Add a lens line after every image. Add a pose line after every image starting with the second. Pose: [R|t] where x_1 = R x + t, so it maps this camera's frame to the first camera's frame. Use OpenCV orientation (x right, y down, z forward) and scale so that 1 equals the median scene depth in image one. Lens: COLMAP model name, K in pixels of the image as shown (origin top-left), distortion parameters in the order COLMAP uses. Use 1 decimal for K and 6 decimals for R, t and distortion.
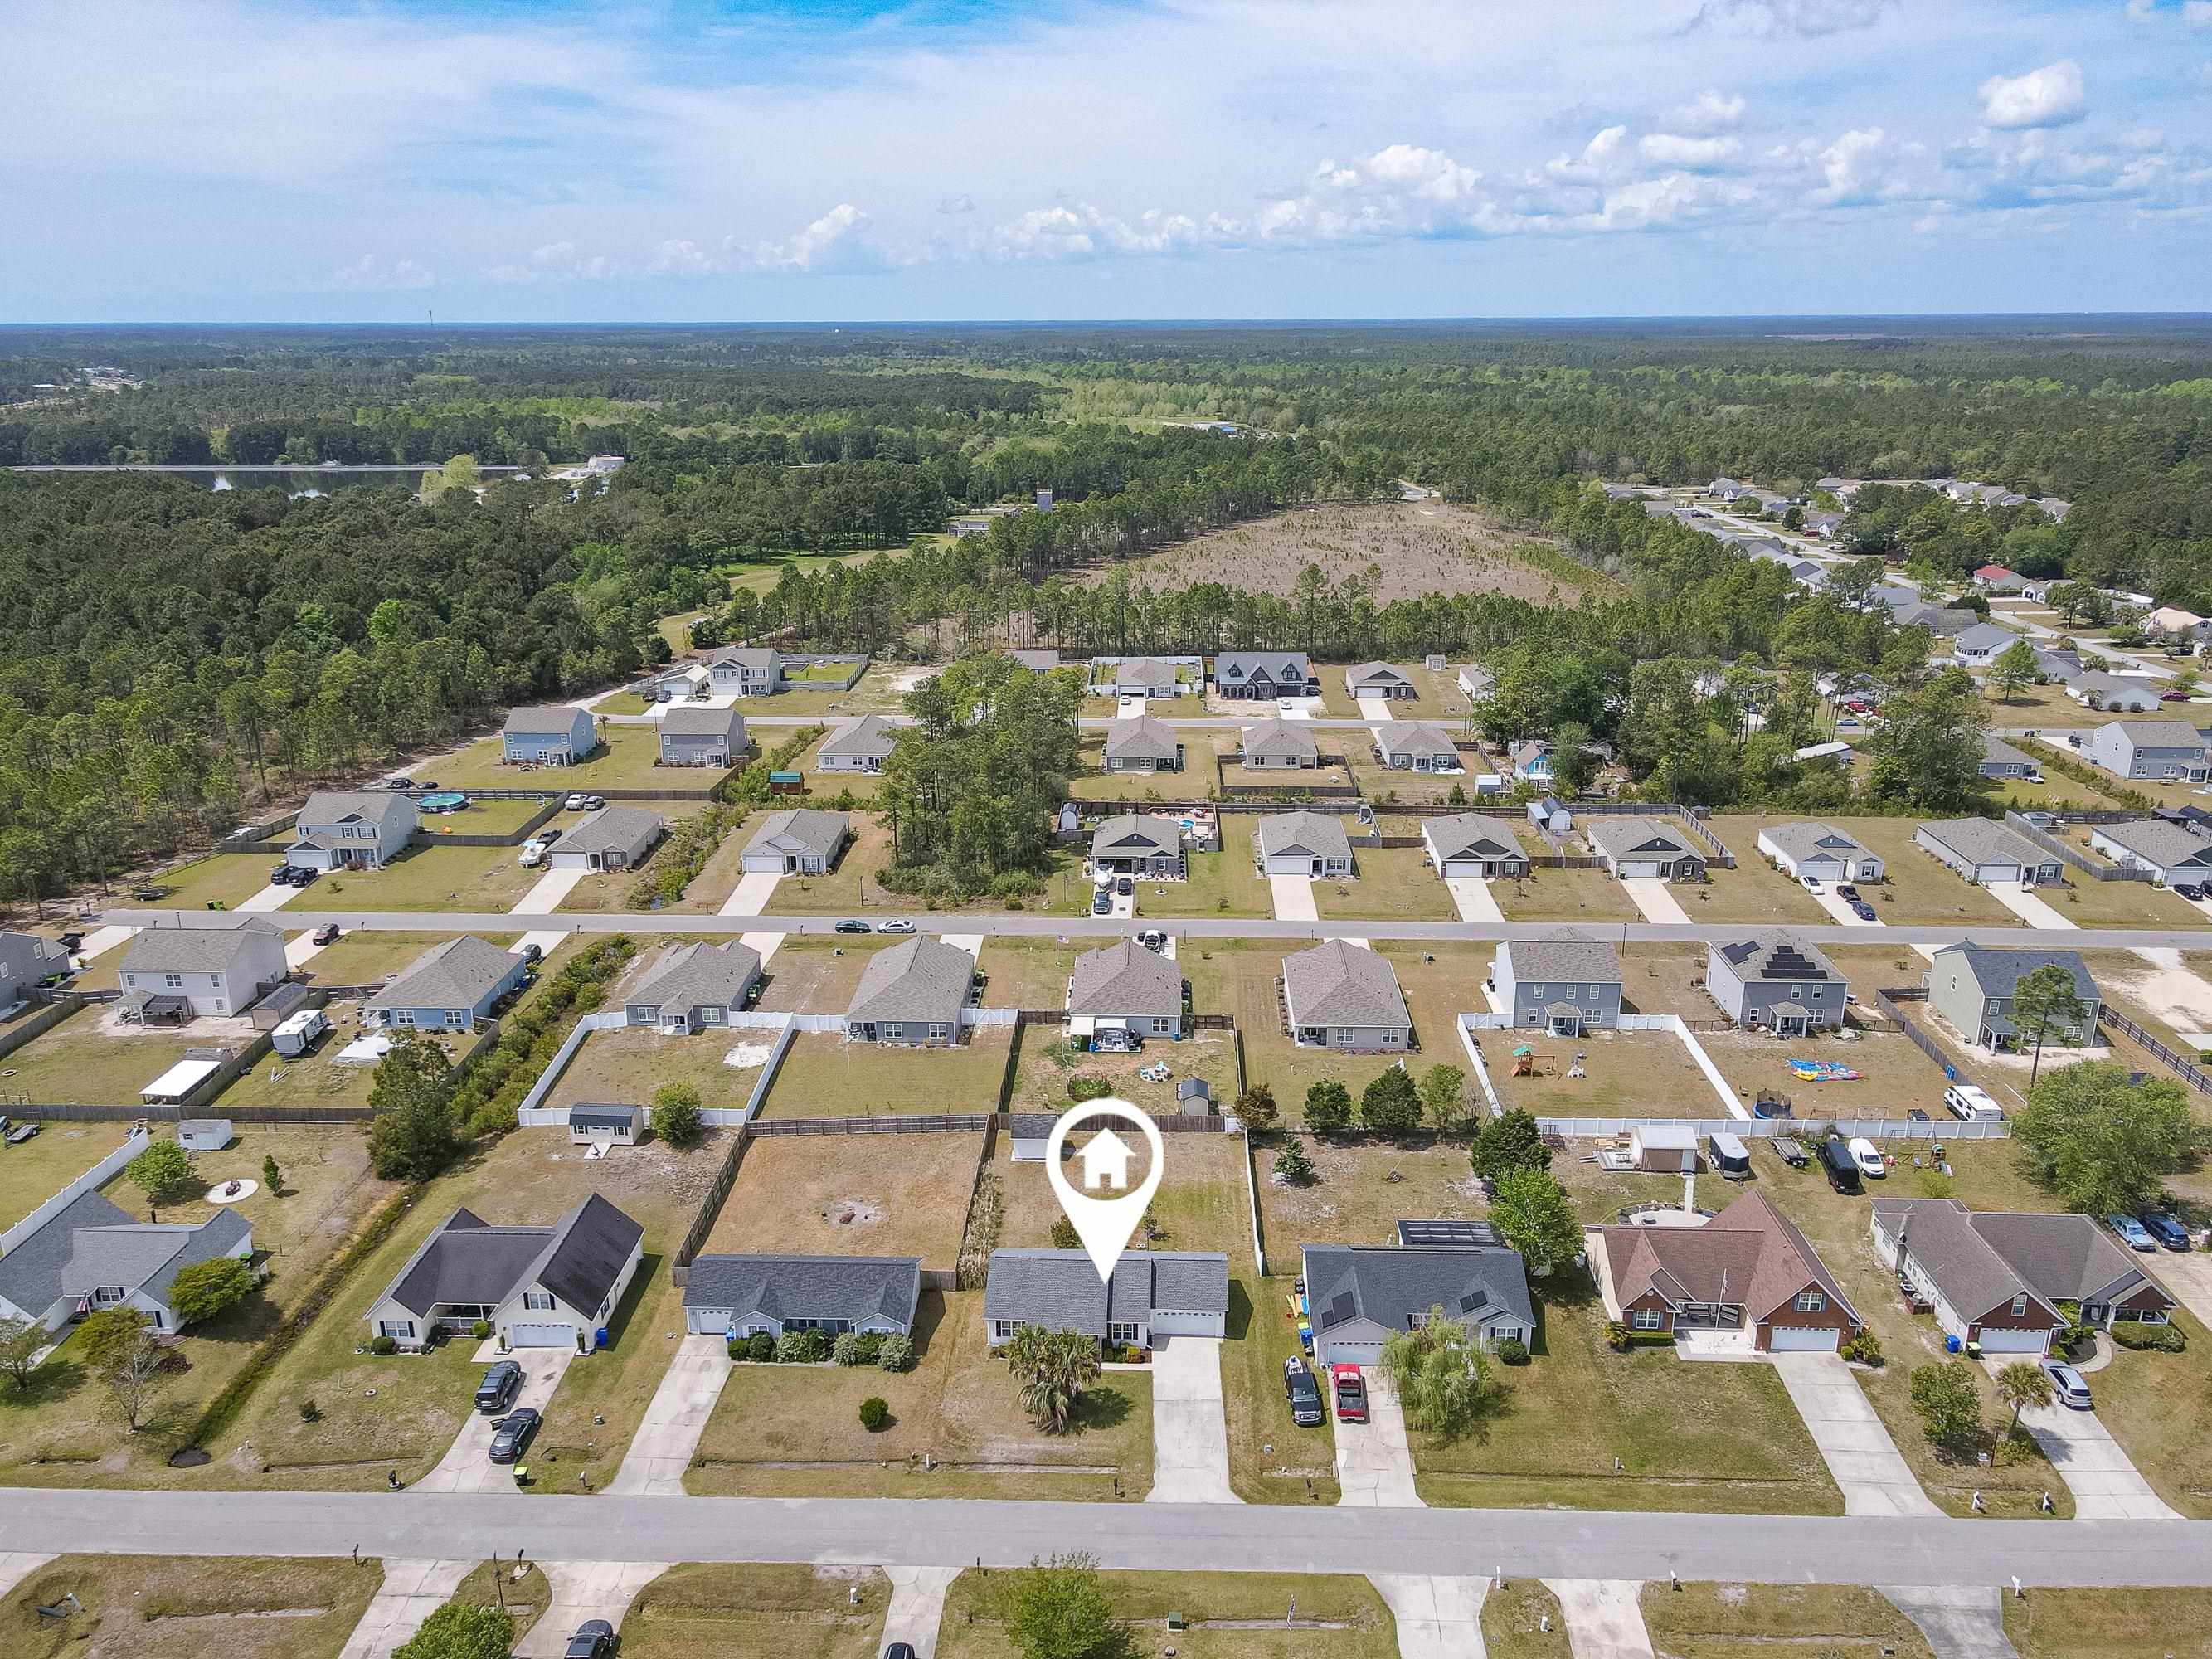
lens RADIAL K [[1610.8, 0, 1106.0], [0, 1610.8, 829.5], [0, 0, 1]] dist [0.001437, 0.020971]
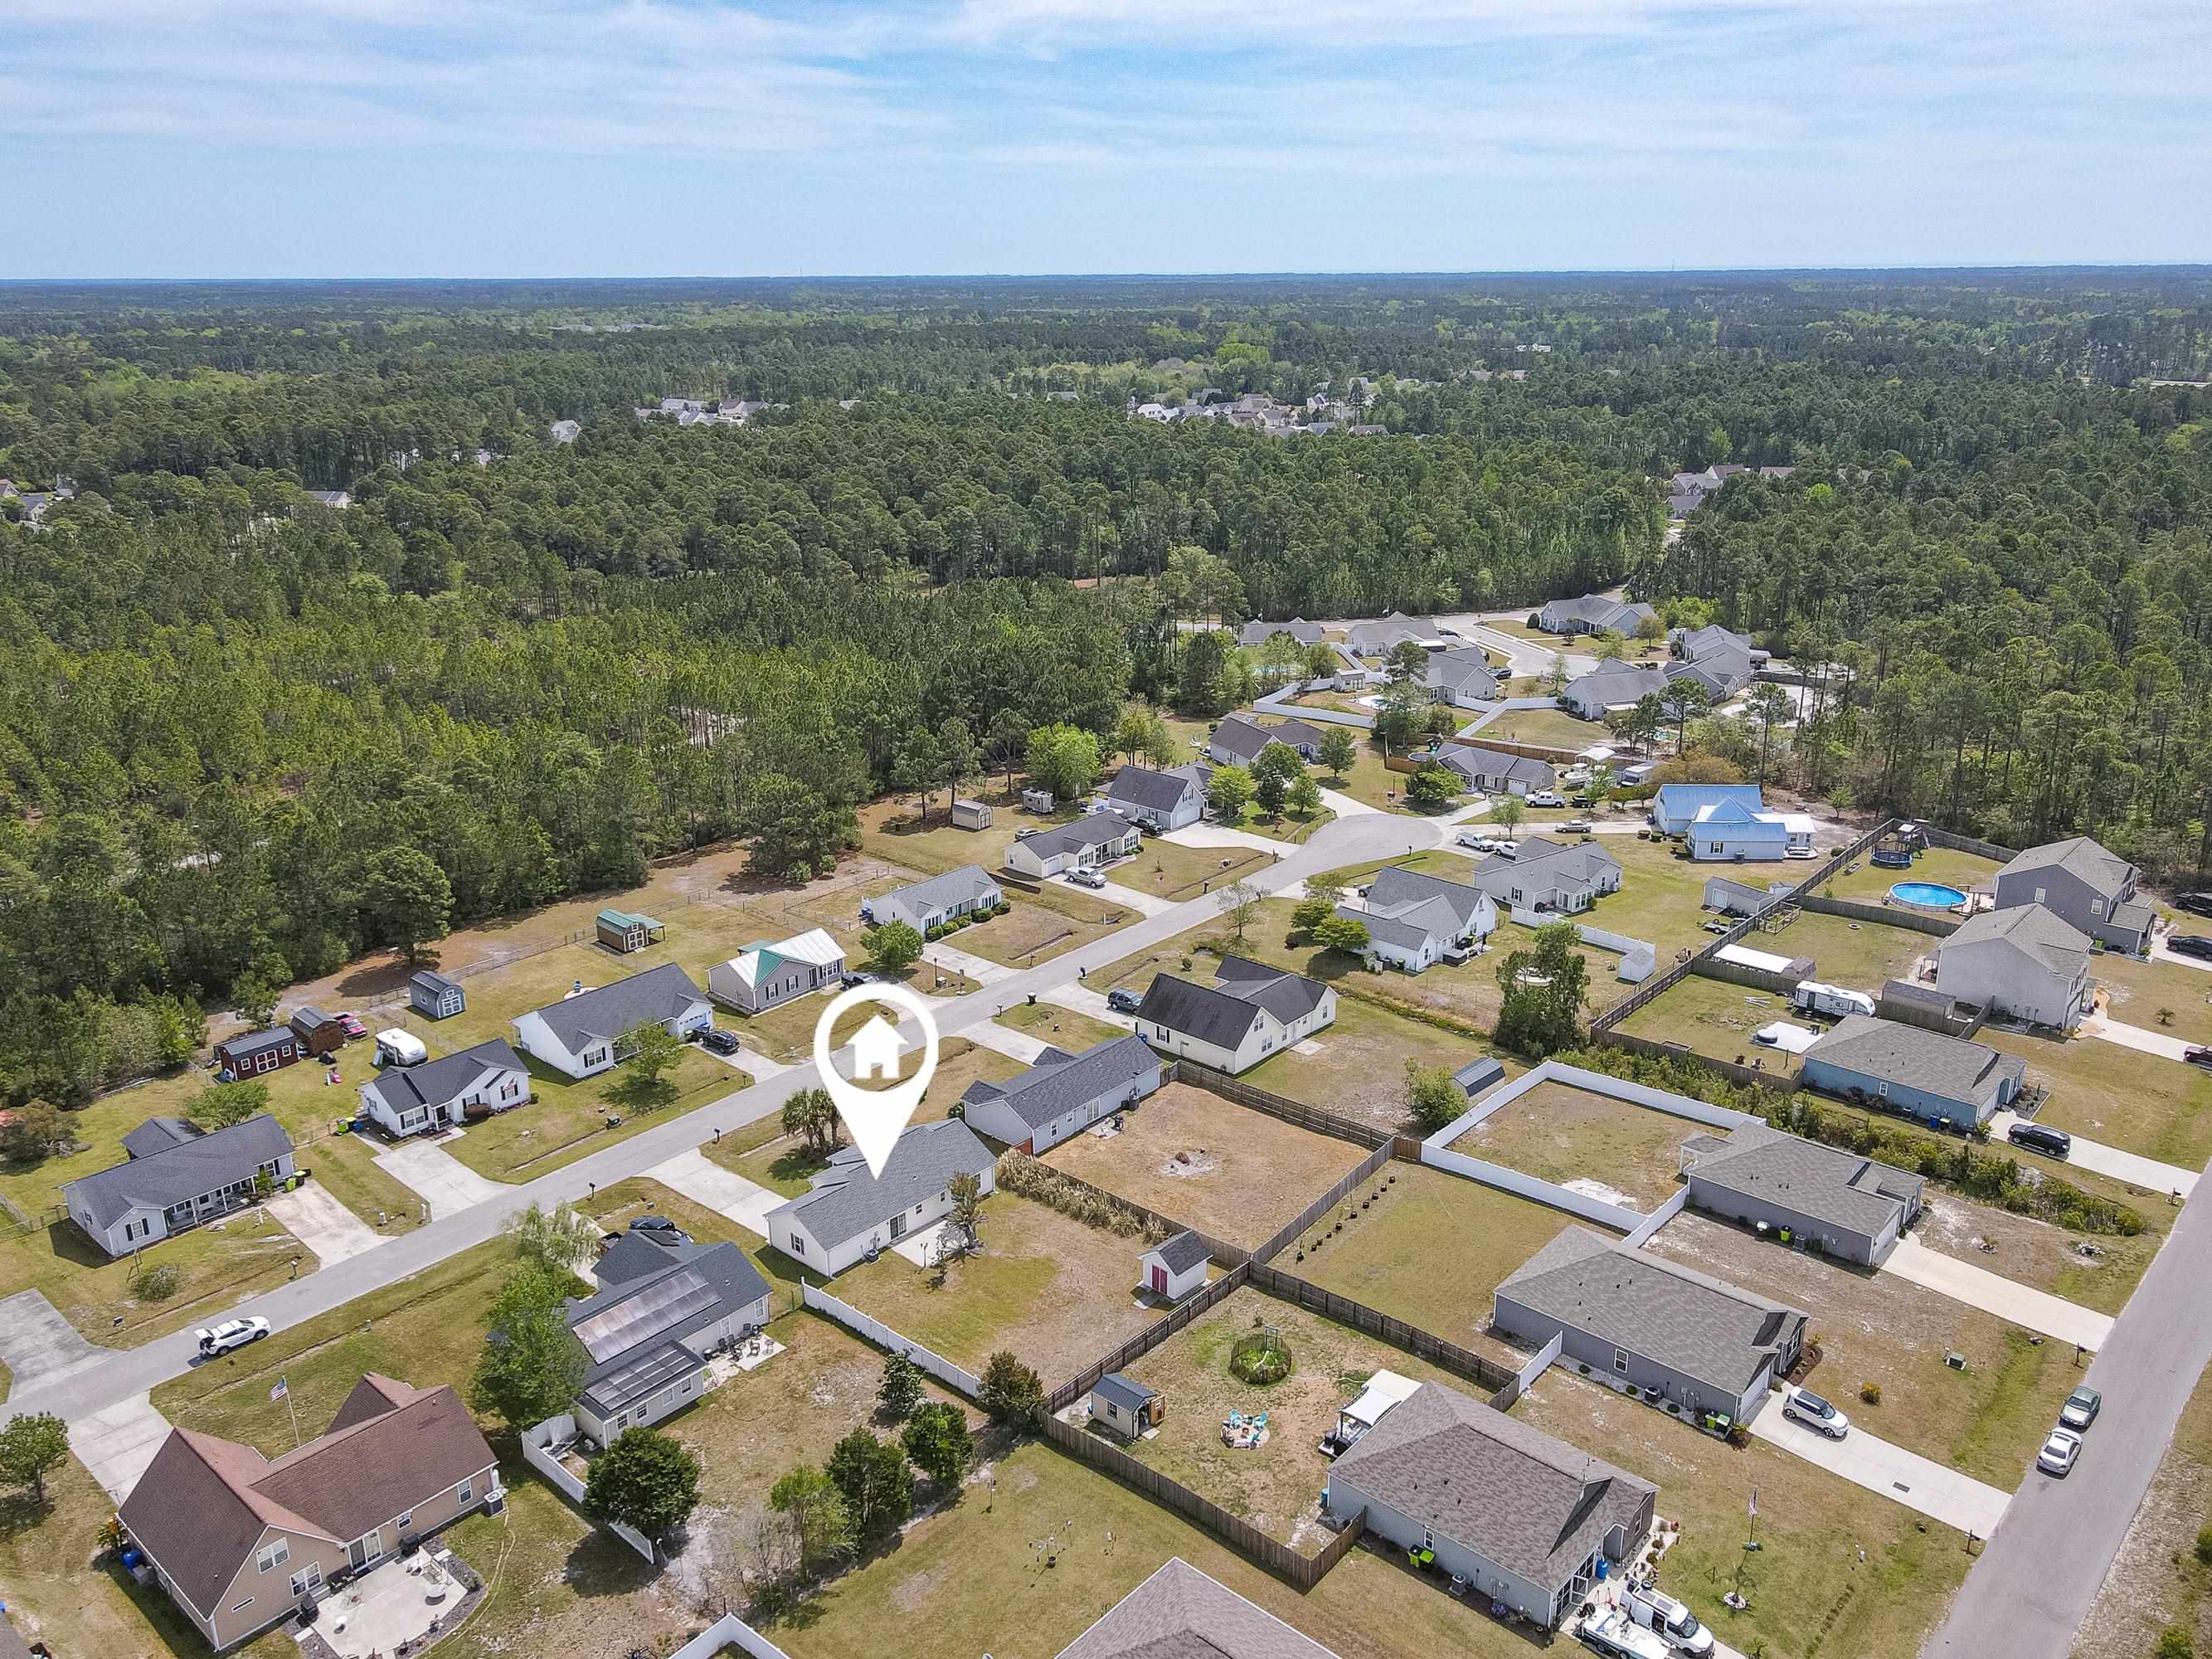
lens RADIAL K [[1705.6, 0, 1116.4], [0, 1705.6, 876.4], [0, 0, 1]] dist [0.000805, 0.012259]
pose [[-0.632258, 0.270667, -0.725940, 0.384418], [-0.227899, 0.830561, 0.508164, -0.282990], [0.740481, 0.486732, -0.463444, 0.903834]]
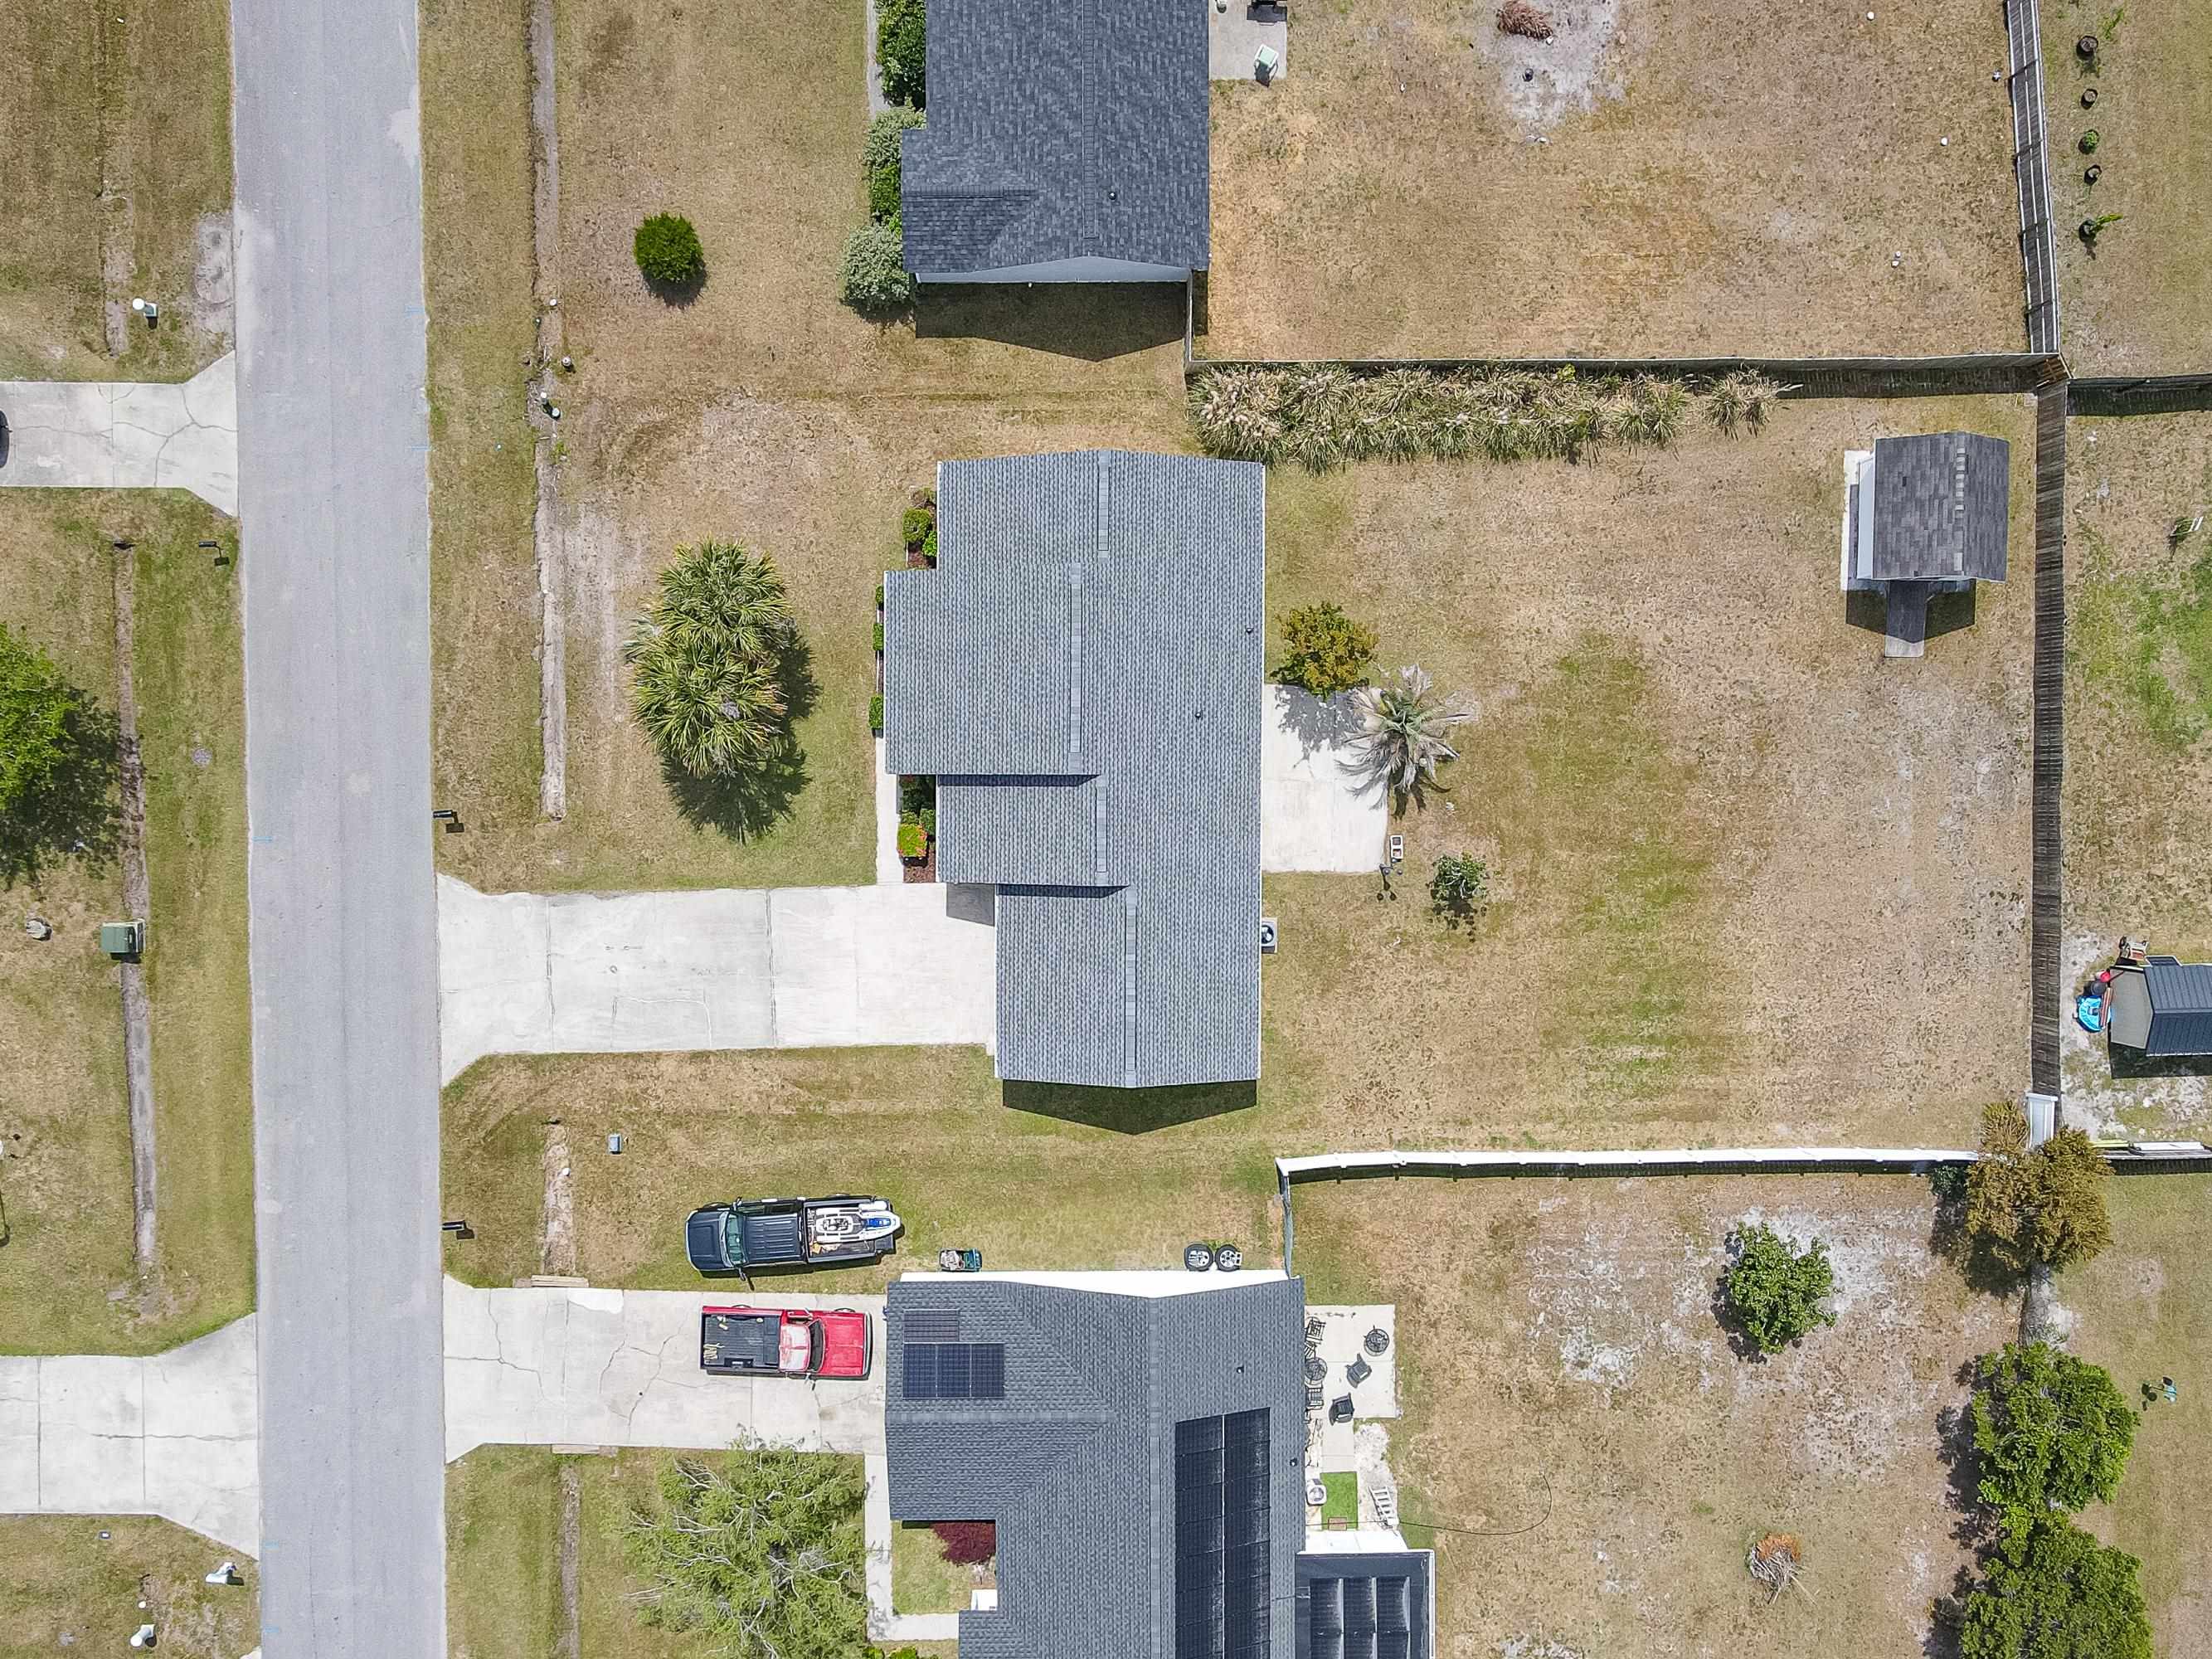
lens RADIAL K [[1713.3, 0, 1106.0], [0, 1713.3, 829.5], [0, 0, 1]] dist [-0.005688, 0.029465]
pose [[0.040208, 0.998723, 0.030602, 0.001565], [-0.304025, -0.016946, 0.952513, -0.062070], [0.951815, -0.047602, 0.302955, 0.519430]]
